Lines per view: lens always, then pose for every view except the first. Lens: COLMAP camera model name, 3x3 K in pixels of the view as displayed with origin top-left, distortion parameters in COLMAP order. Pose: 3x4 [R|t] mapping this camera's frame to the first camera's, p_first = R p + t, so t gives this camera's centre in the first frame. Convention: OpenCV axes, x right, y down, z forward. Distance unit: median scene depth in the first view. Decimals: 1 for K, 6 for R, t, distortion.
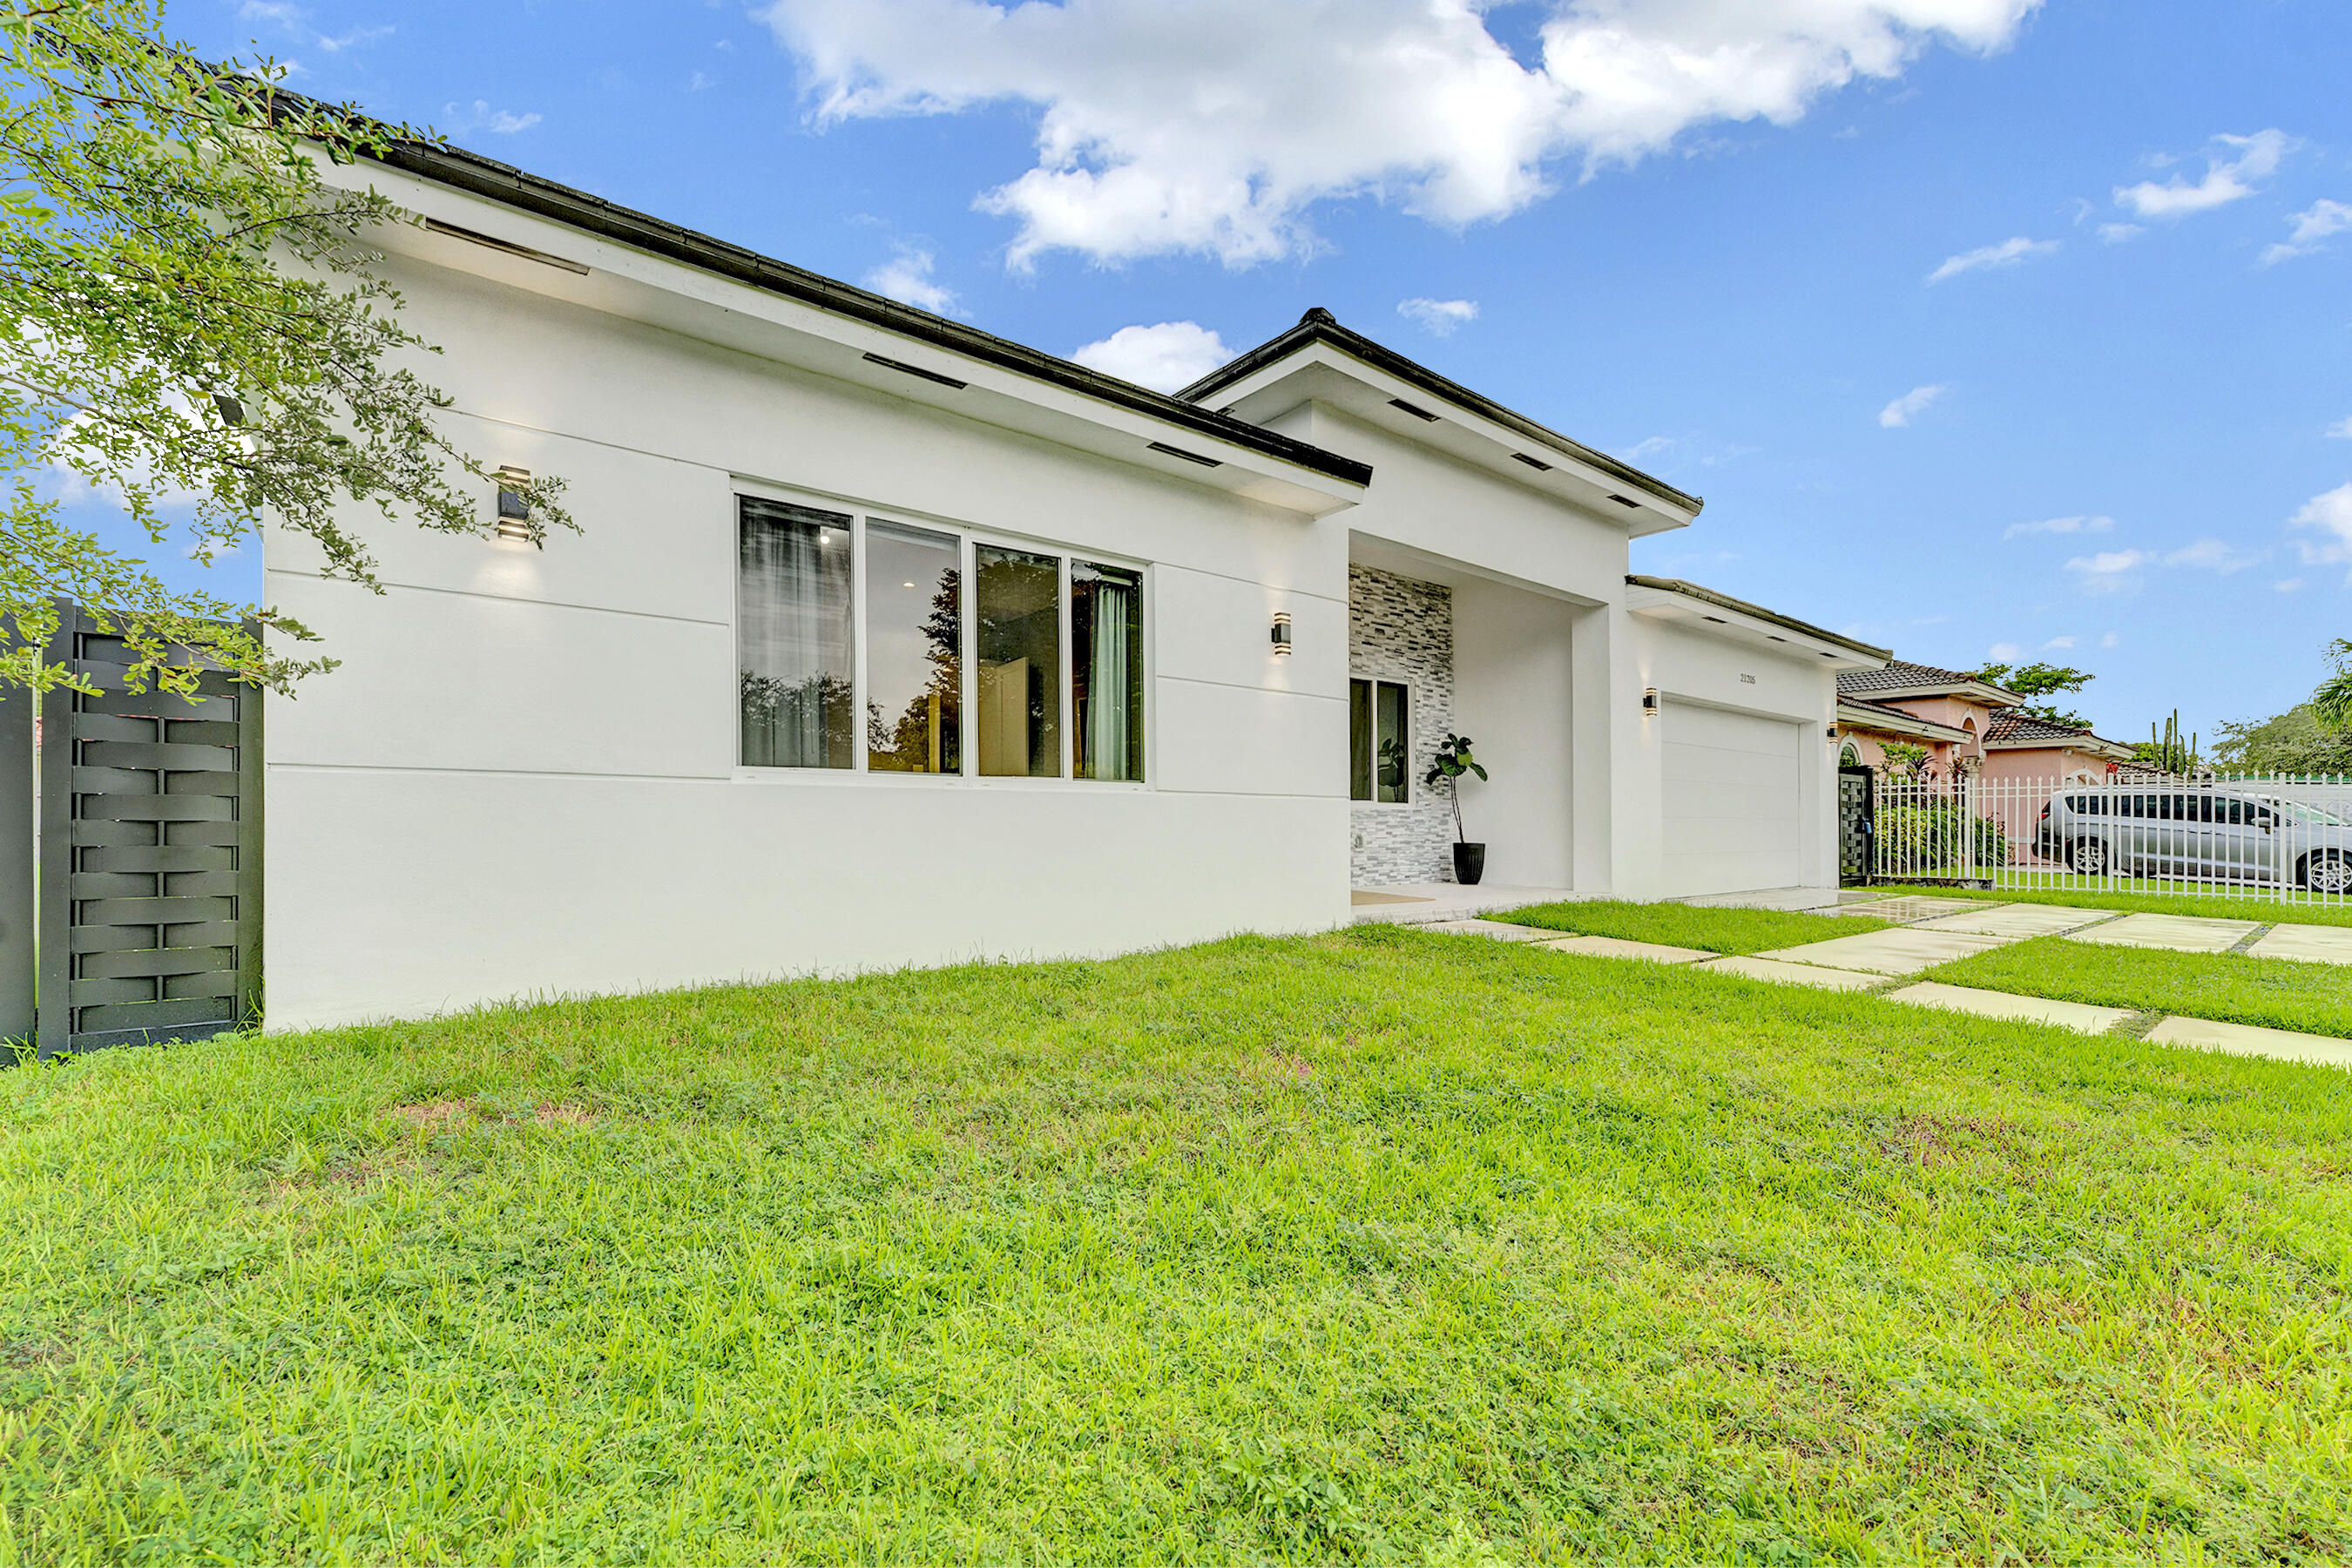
lens RADIAL K [[935.3, 0, 1176.0], [0, 935.3, 784.0], [0, 0, 1]] dist [-0.012250, 0.004007]
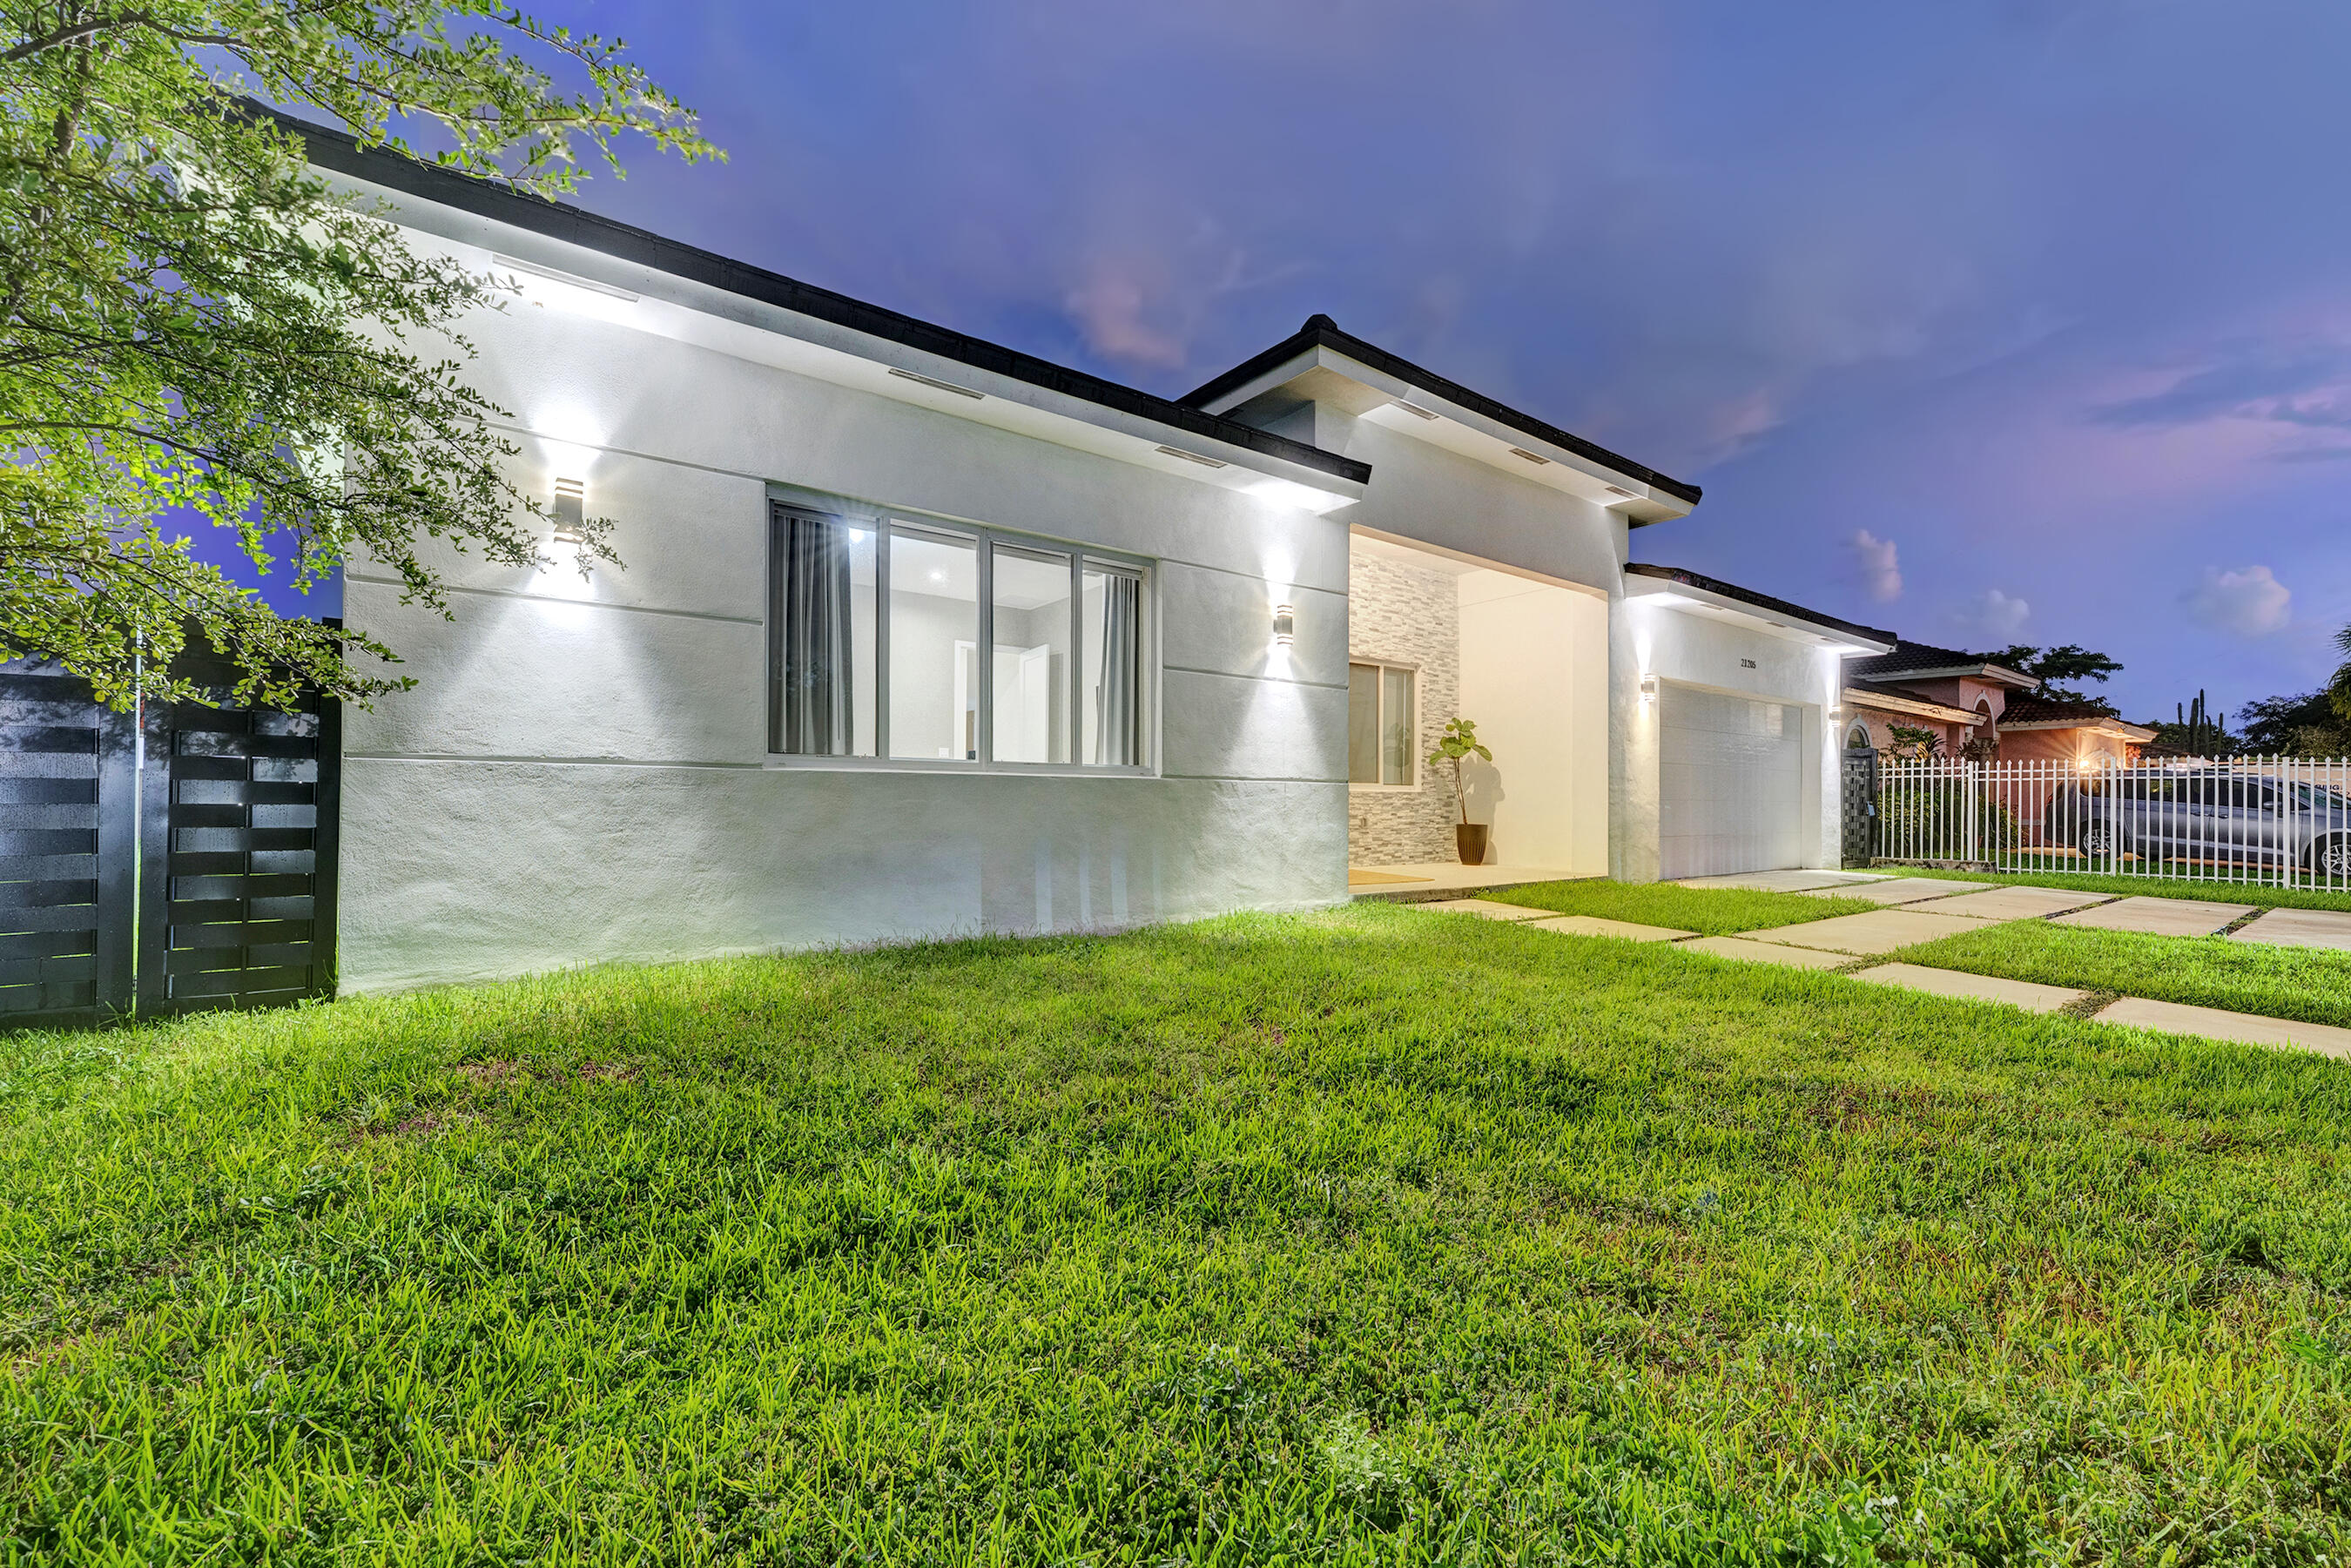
lens RADIAL K [[932.3, 0, 1196.6], [0, 932.3, 741.0], [0, 0, 1]] dist [0.002028, 0.000100]
pose [[0.999979, 0.003900, -0.005160, 0.015993], [-0.004006, 0.999779, -0.020628, -0.006368], [0.005078, 0.020648, 0.999774, -0.032685]]
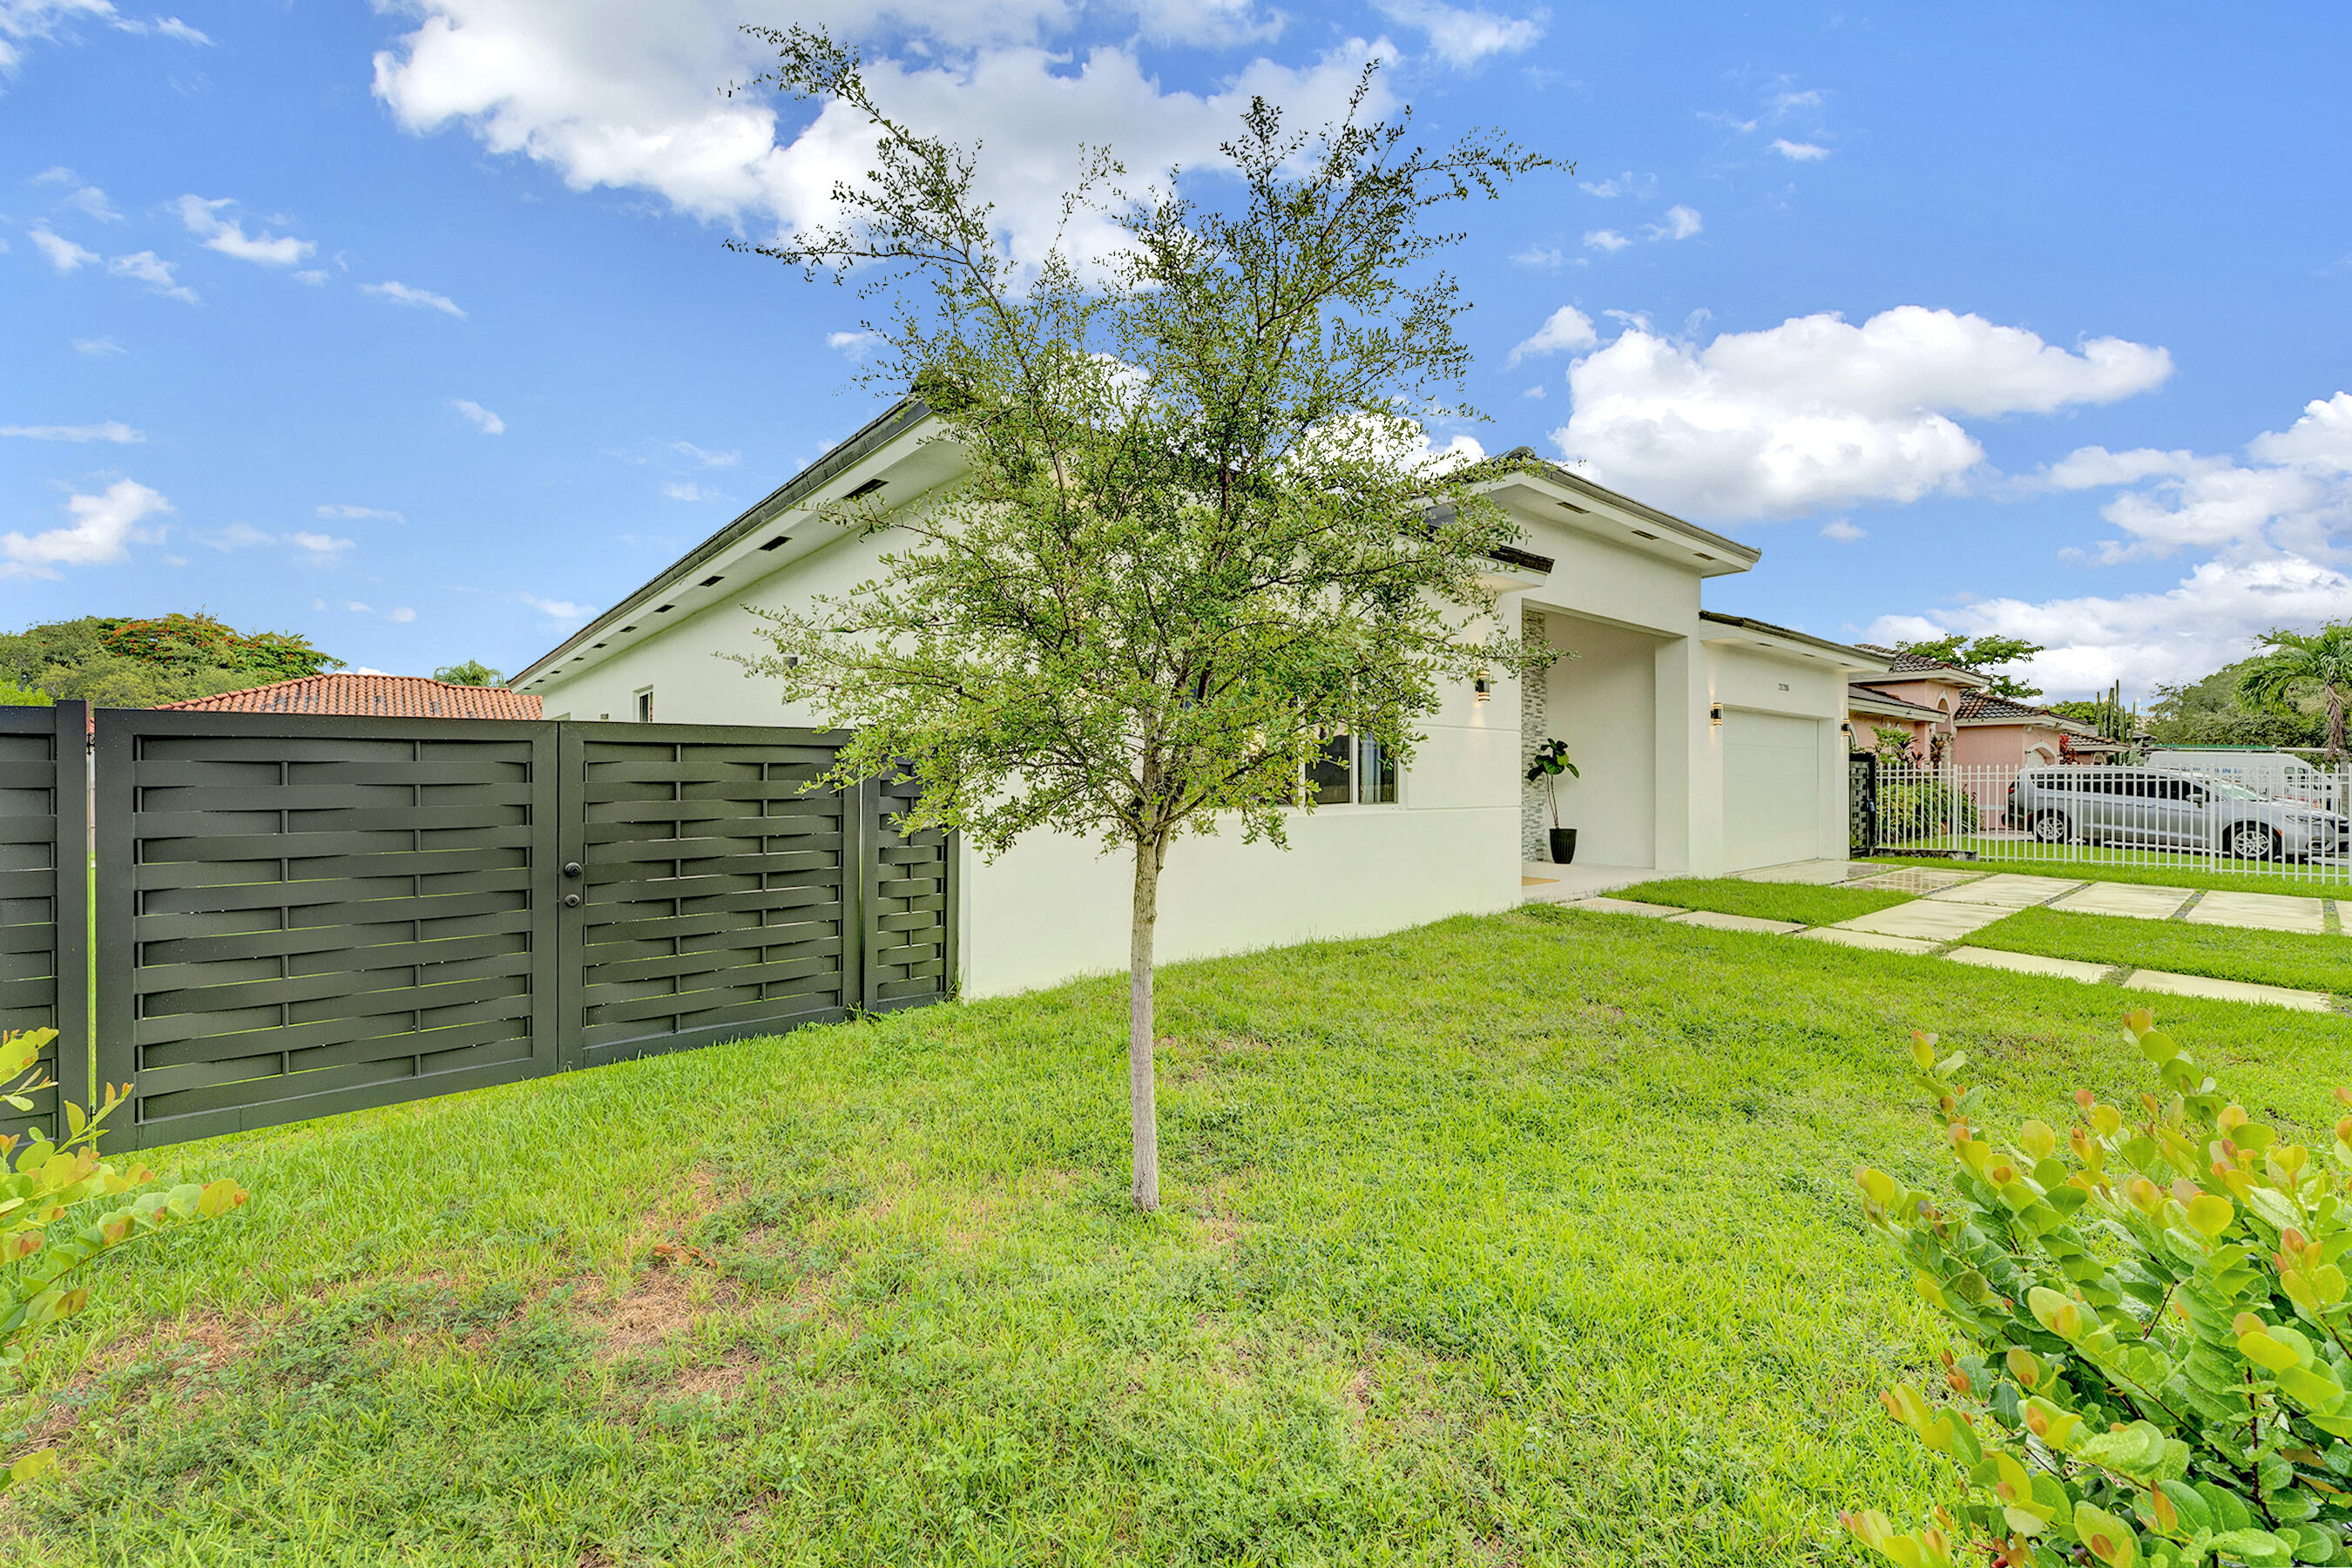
lens RADIAL K [[946.4, 0, 1179.7], [0, 946.4, 746.5], [0, 0, 1]] dist [-0.000359, 0.000053]
pose [[0.998989, -0.002980, 0.044851, -0.257981], [0.002581, 0.999957, 0.008951, -0.060706], [-0.044875, -0.008826, 0.998954, -0.214291]]
